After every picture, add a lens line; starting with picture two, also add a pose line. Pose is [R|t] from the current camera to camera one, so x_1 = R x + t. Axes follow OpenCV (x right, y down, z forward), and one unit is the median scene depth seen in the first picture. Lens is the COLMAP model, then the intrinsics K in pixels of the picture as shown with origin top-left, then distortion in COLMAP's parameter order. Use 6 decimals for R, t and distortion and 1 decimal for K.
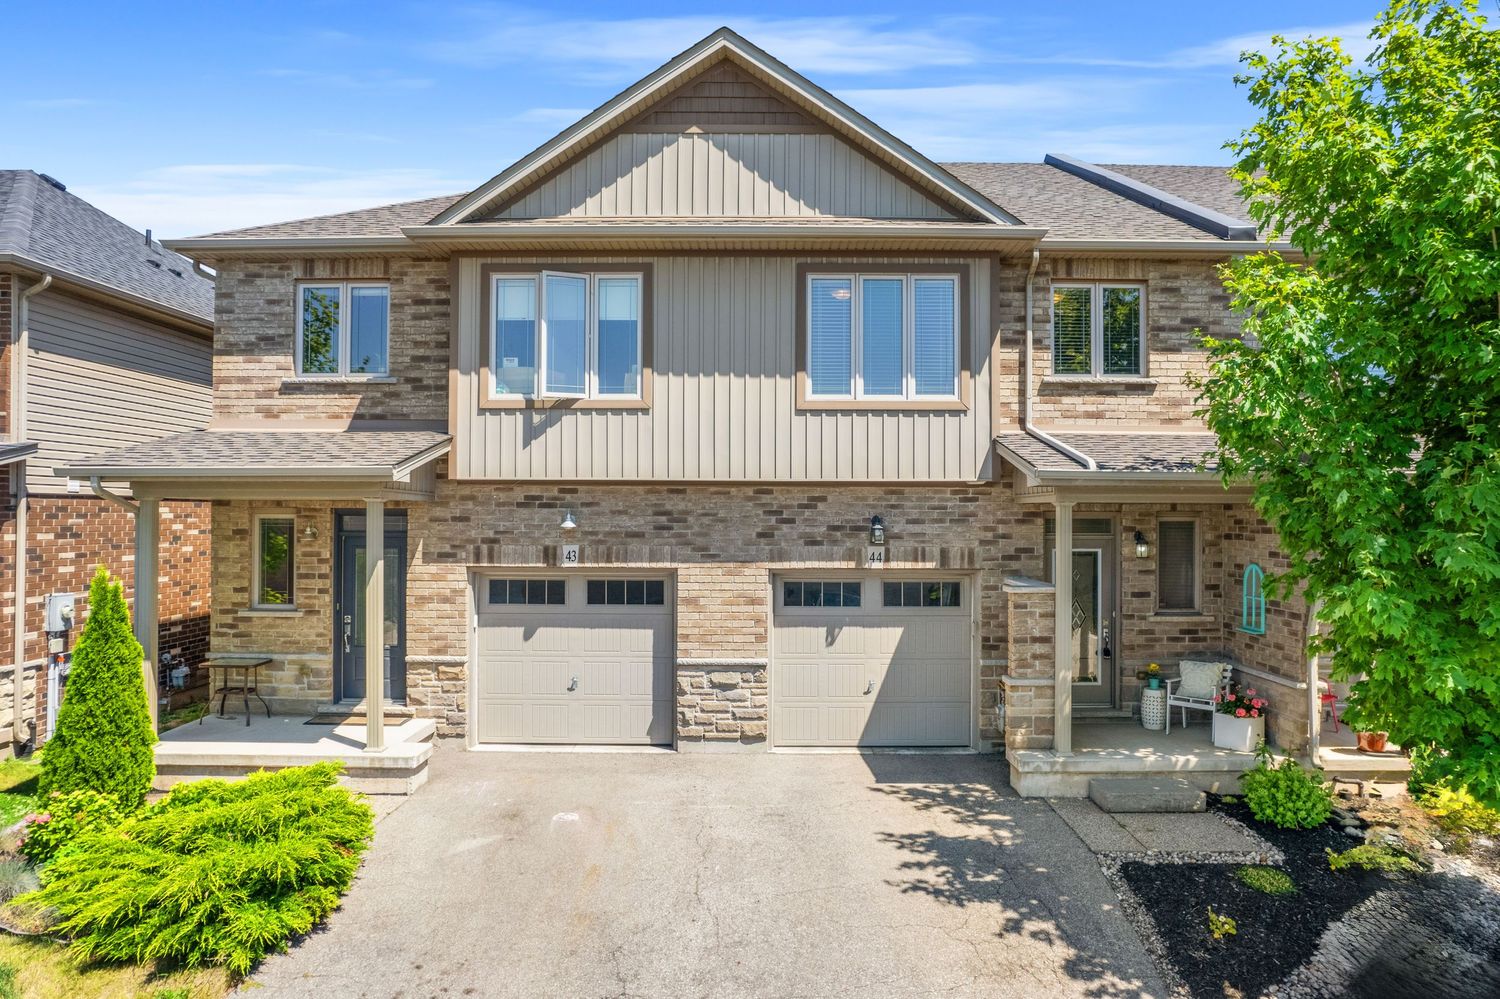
lens RADIAL K [[965.0, 0, 757.4], [0, 965.0, 509.4], [0, 0, 1]] dist [-0.090153, 0.085629]
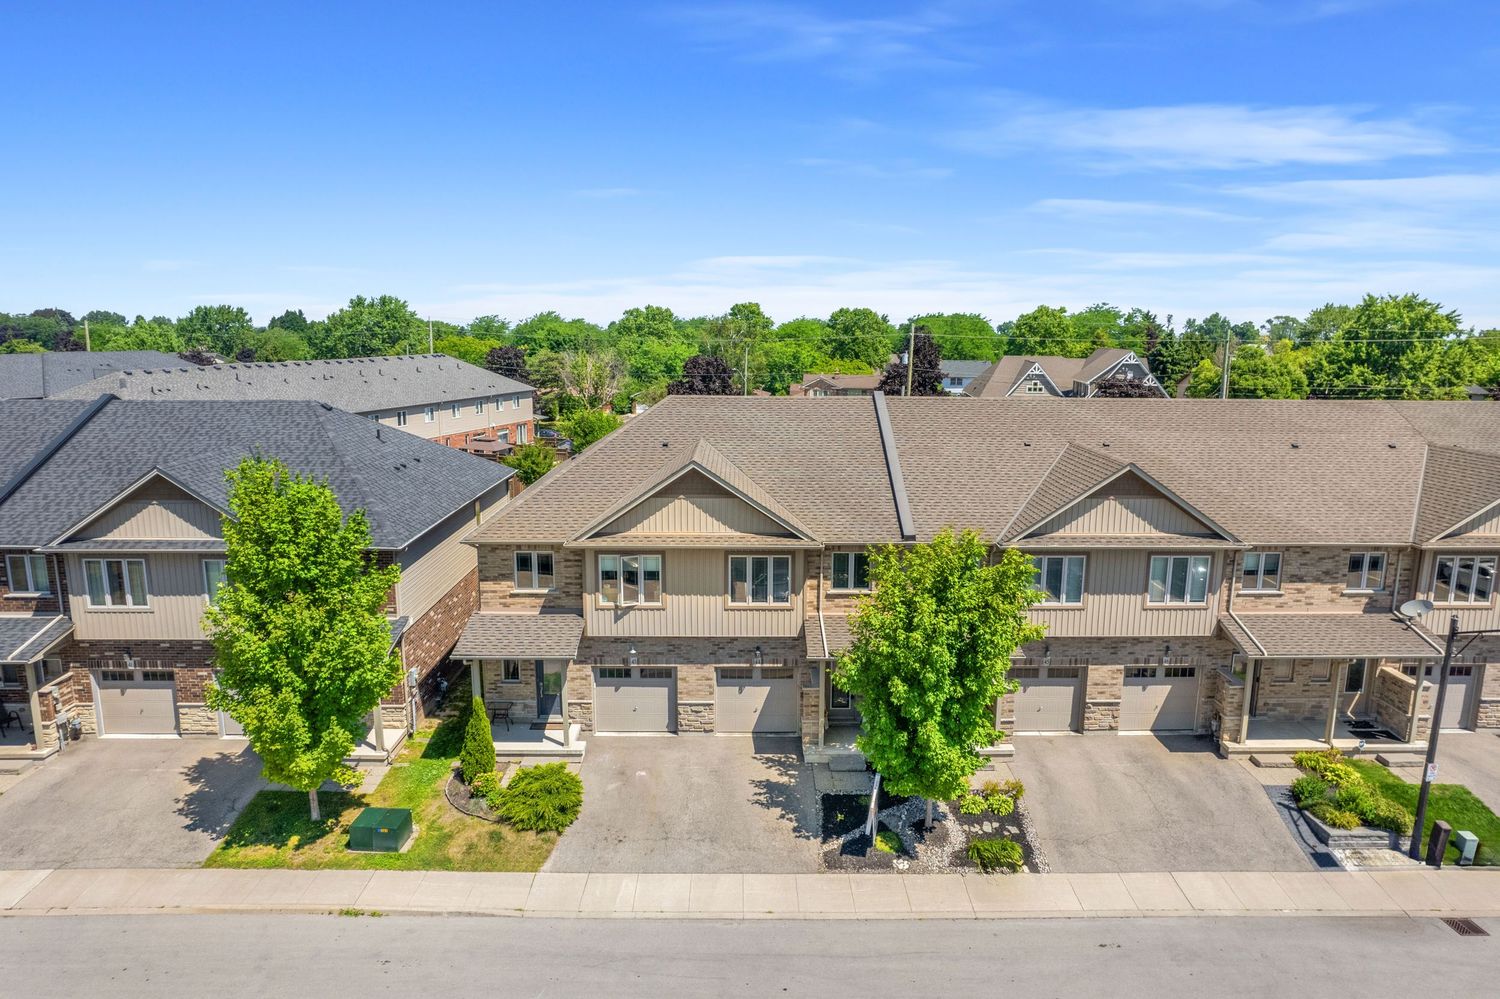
lens RADIAL K [[962.7, 0, 755.9], [0, 962.7, 501.3], [0, 0, 1]] dist [-0.077069, 0.073438]
pose [[0.999898, -0.000252, 0.014270, 0.083422], [-0.002483, 0.981527, 0.191306, -0.828163], [-0.014055, -0.191322, 0.981427, -1.340045]]
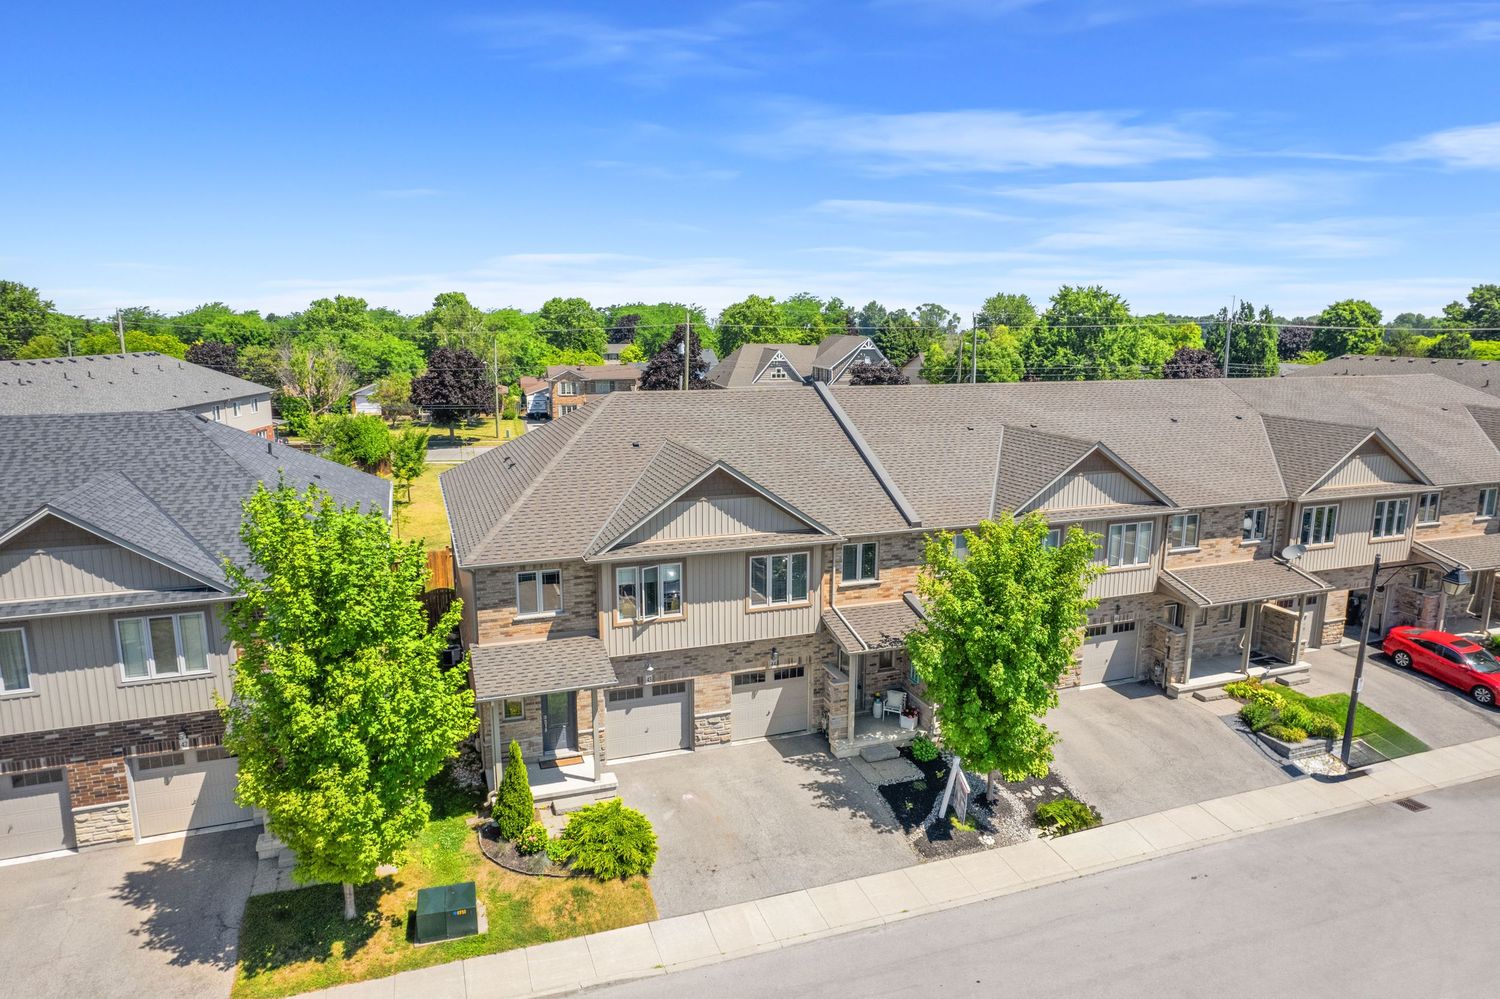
lens RADIAL K [[962.7, 0, 755.9], [0, 962.7, 501.3], [0, 0, 1]] dist [-0.077069, 0.073438]
pose [[0.937230, -0.066174, 0.342374, -0.712006], [-0.004234, 0.979597, 0.200925, -0.829896], [-0.348685, -0.189763, 0.917828, -1.106254]]
